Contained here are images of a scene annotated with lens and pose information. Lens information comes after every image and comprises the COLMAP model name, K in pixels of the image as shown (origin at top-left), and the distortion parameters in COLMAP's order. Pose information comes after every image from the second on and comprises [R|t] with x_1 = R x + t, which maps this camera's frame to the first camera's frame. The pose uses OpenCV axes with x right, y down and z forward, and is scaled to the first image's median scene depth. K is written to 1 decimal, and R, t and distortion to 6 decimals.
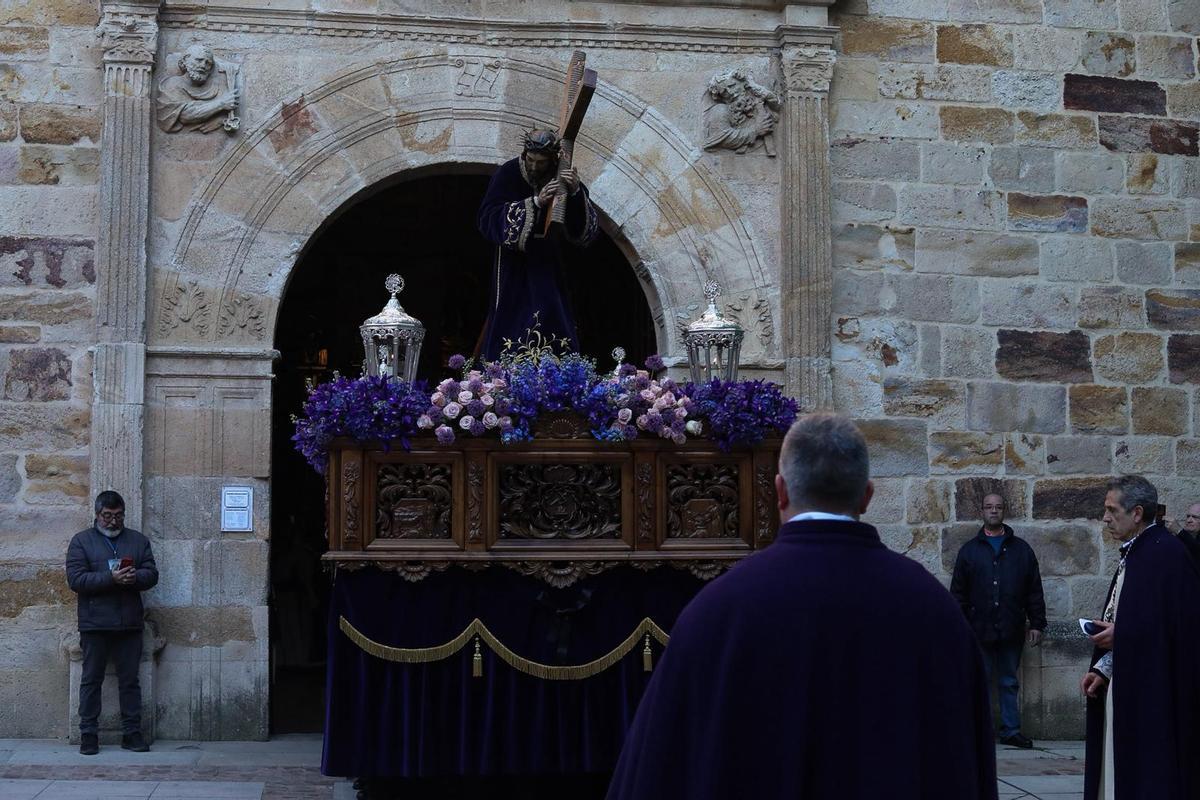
lens RADIAL K [[1718.0, 0, 600.9], [0, 1718.0, 395.8], [0, 0, 1]] dist [-0.109158, 0.000000]
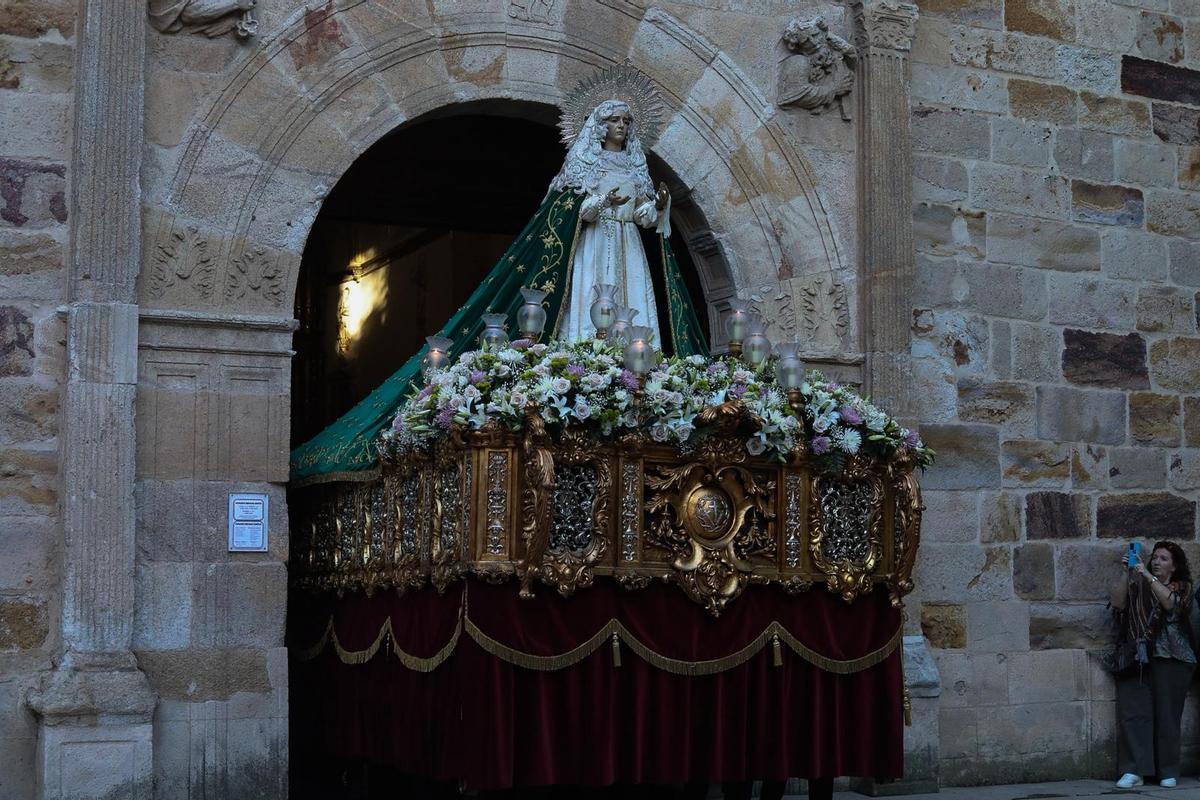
lens RADIAL K [[1718.0, 0, 599.6], [0, 1718.0, 391.1], [0, 0, 1]] dist [-0.109158, 0.000000]
pose [[0.964022, 0.027731, 0.264373, -0.248433], [-0.027712, 0.999609, -0.003803, 0.004662], [-0.264375, -0.003660, 0.964413, 0.195249]]
